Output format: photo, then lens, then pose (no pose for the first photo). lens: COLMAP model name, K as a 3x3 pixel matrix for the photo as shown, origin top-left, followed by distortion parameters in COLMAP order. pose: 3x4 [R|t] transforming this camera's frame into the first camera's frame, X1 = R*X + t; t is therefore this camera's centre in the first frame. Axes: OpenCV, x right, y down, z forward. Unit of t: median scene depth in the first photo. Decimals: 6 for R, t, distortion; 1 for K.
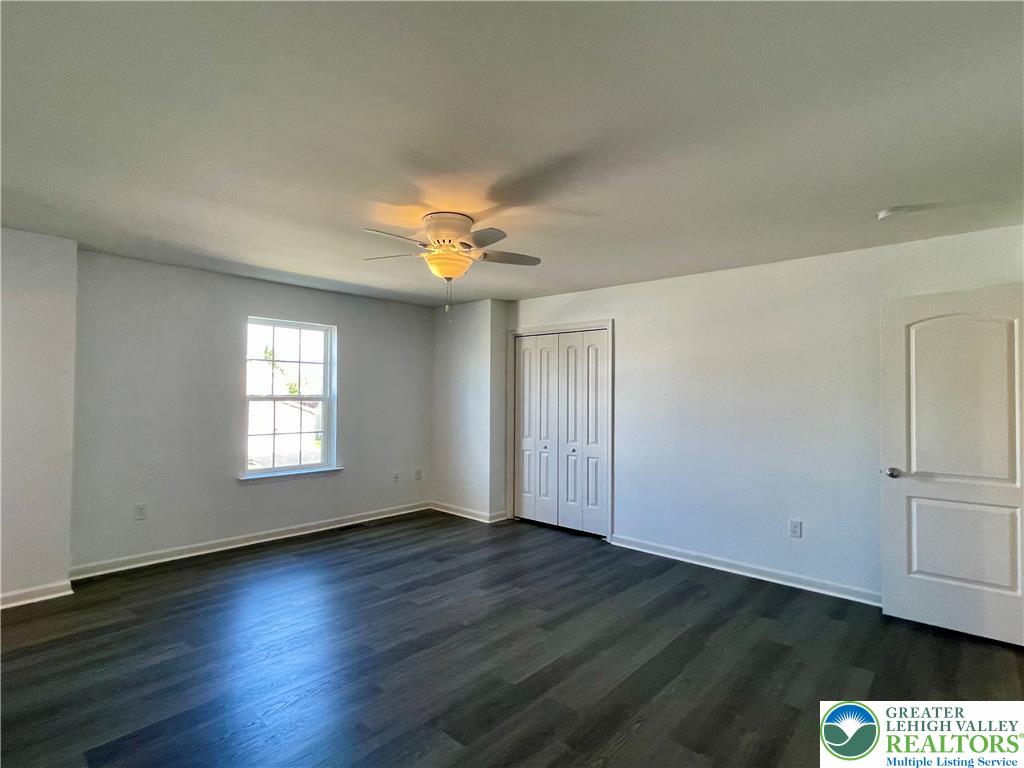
lens RADIAL K [[512.2, 0, 510.3], [0, 512.2, 383.5], [0, 0, 1]] dist [-0.005401, -0.000758]
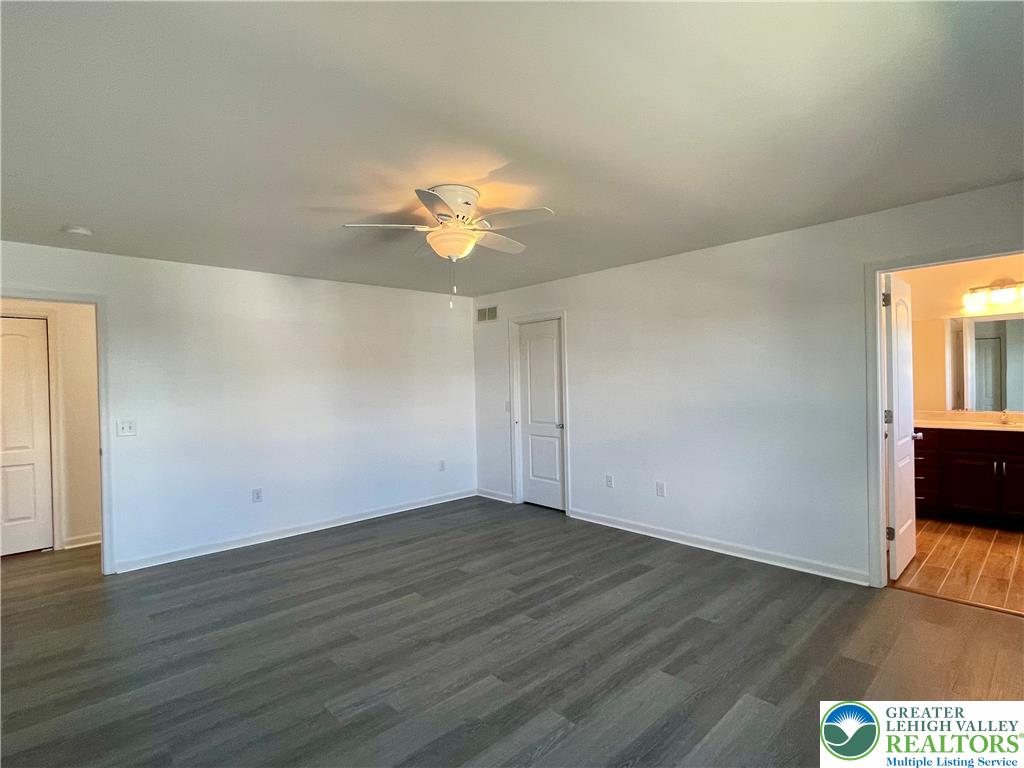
lens RADIAL K [[514.9, 0, 510.5], [0, 514.9, 384.8], [0, 0, 1]] dist [-0.012641, 0.009315]
pose [[-0.997116, 0.012693, 0.074819, -0.184851], [0.011637, 0.999827, -0.014524, 0.024583], [-0.074990, -0.013612, -0.997091, 1.207458]]
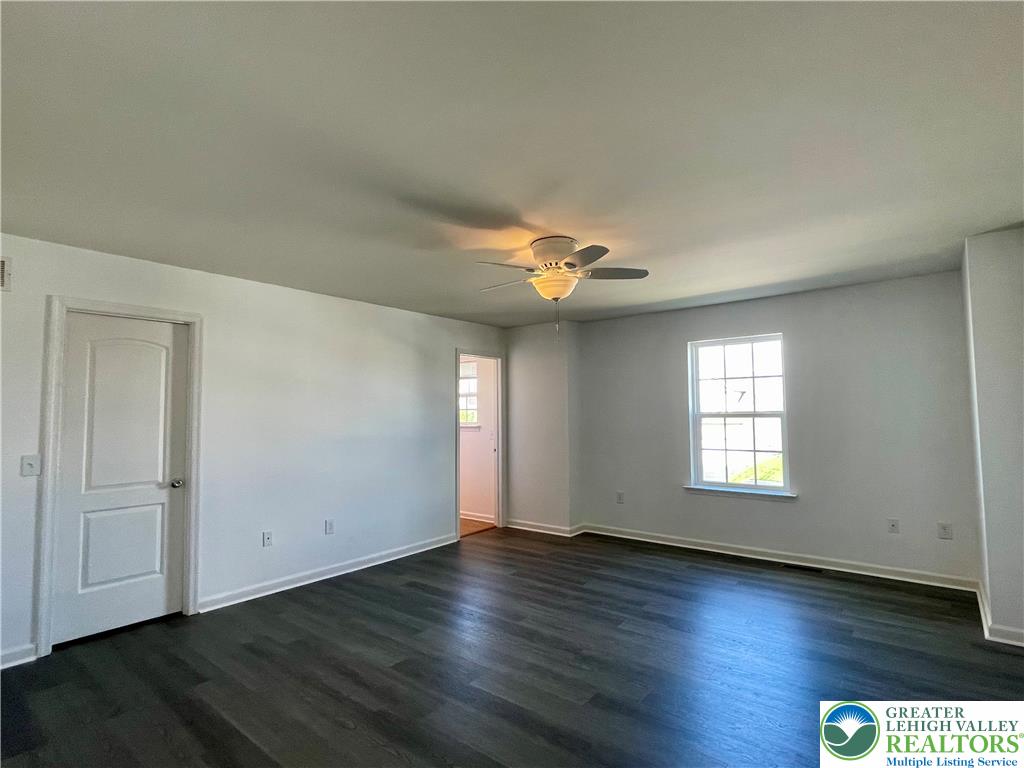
lens RADIAL K [[514.9, 0, 510.5], [0, 514.9, 384.8], [0, 0, 1]] dist [-0.012641, 0.009315]
pose [[0.062164, -0.061671, -0.996159, 0.568378], [0.033021, 0.997670, -0.059704, 0.016496], [0.997520, -0.029183, 0.064055, 0.524795]]
